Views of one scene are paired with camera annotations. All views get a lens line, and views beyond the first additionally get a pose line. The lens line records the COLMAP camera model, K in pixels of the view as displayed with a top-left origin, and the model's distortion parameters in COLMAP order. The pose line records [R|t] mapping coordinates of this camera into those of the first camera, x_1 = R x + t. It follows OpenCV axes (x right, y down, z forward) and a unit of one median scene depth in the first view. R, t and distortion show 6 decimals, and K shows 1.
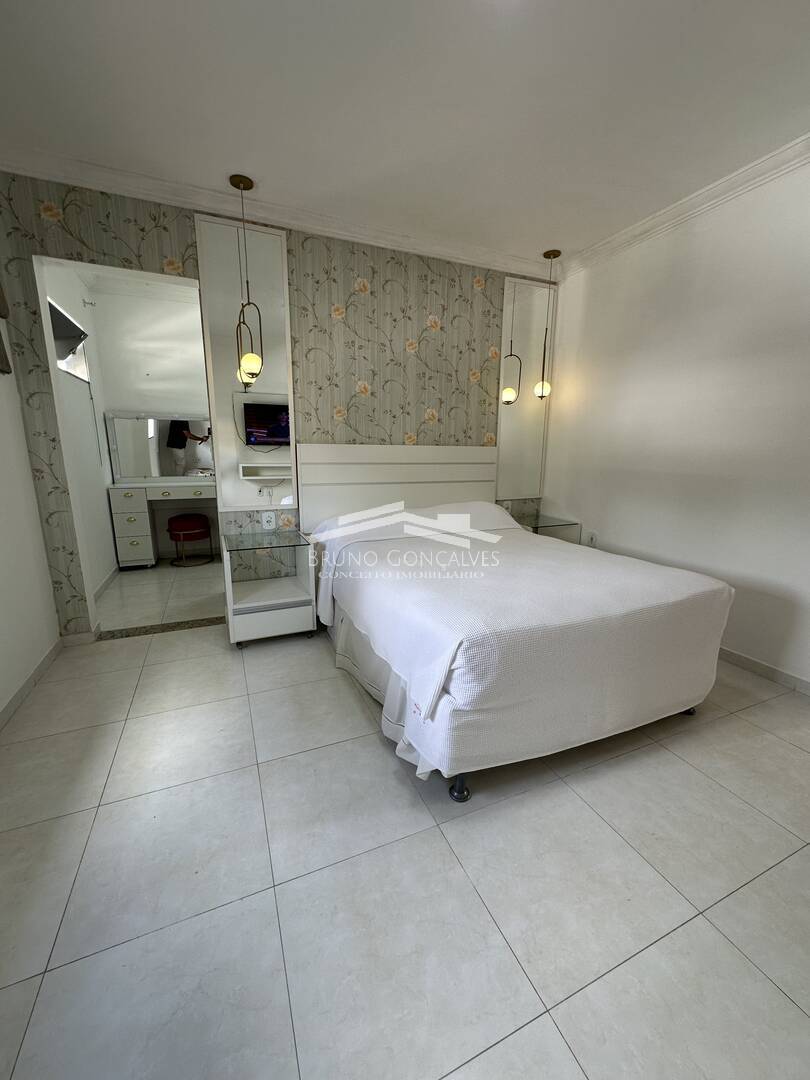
lens RADIAL K [[429.9, 0, 406.0], [0, 429.9, 540.2], [0, 0, 1]] dist [-0.002842, 0.000981]
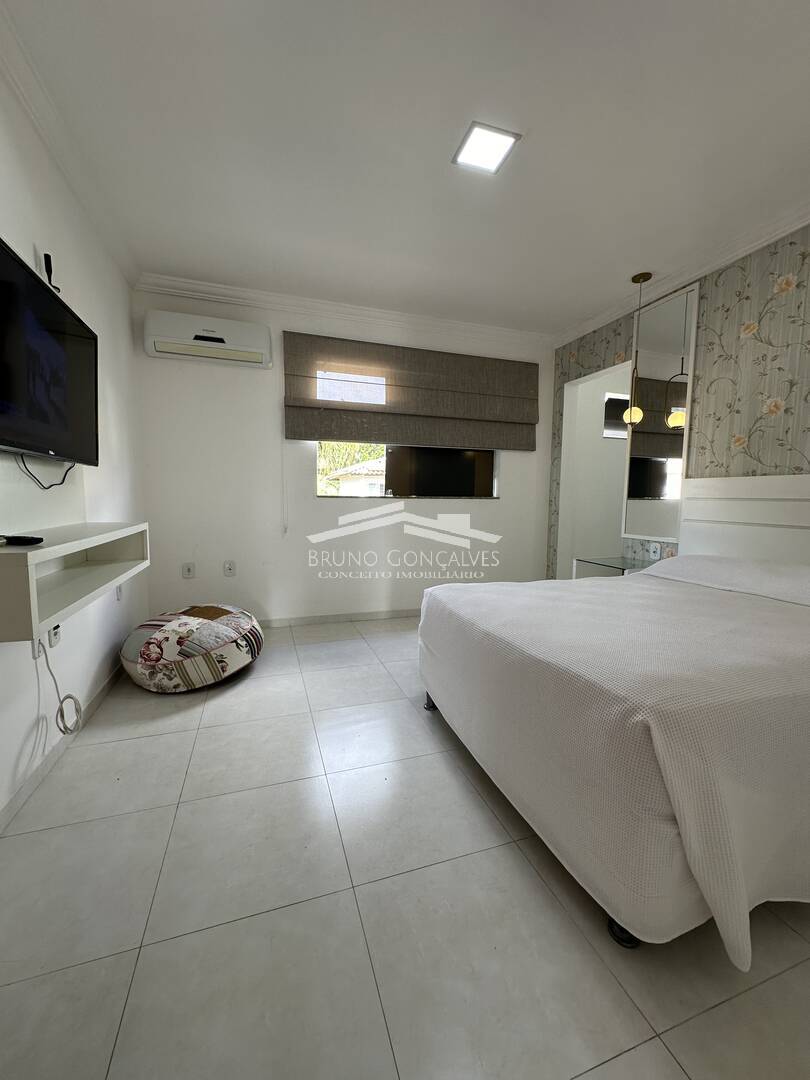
lens RADIAL K [[429.9, 0, 406.2], [0, 429.9, 539.2], [0, 0, 1]] dist [-0.002842, 0.000981]
pose [[-0.081284, 0.086364, -0.992942, 0.804143], [-0.220850, 0.969913, 0.102440, -0.047753], [0.971915, 0.227618, -0.059765, 0.461032]]
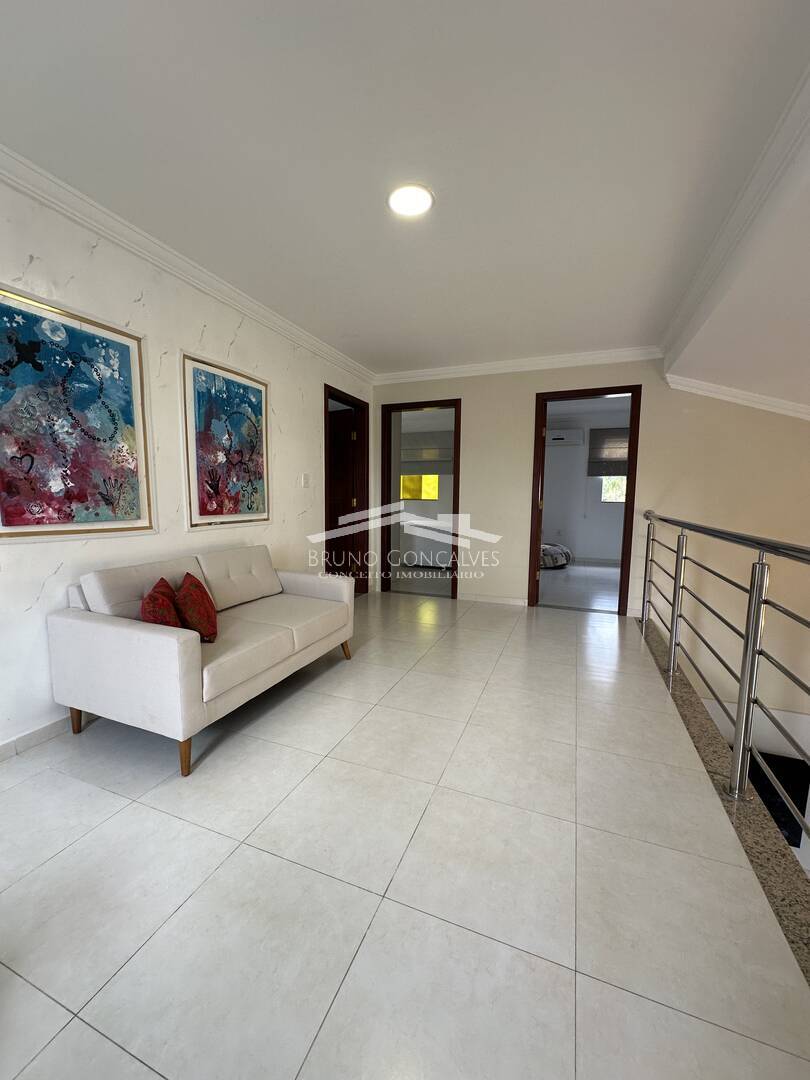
lens RADIAL K [[429.9, 0, 405.6], [0, 429.9, 539.7], [0, 0, 1]] dist [-0.002842, 0.000981]
pose [[-0.706169, 0.058875, -0.705591, 1.943303], [-0.165582, 0.955171, 0.245419, -0.171028], [0.688409, 0.290141, -0.664764, 0.945807]]
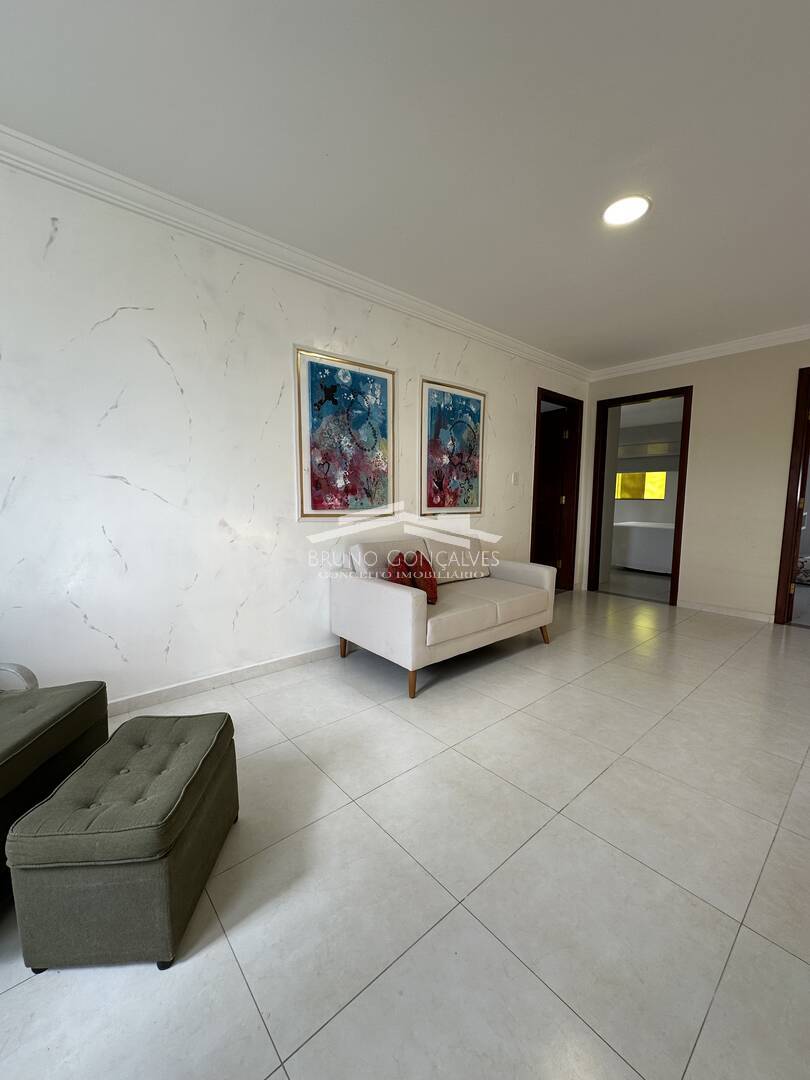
lens RADIAL K [[429.9, 0, 402.7], [0, 429.9, 538.4], [0, 0, 1]] dist [-0.002842, 0.000981]
pose [[-0.955072, 0.013333, -0.296073, 1.996470], [-0.079227, 0.951146, 0.298404, -0.177278], [0.285587, 0.308454, -0.907357, 1.043721]]
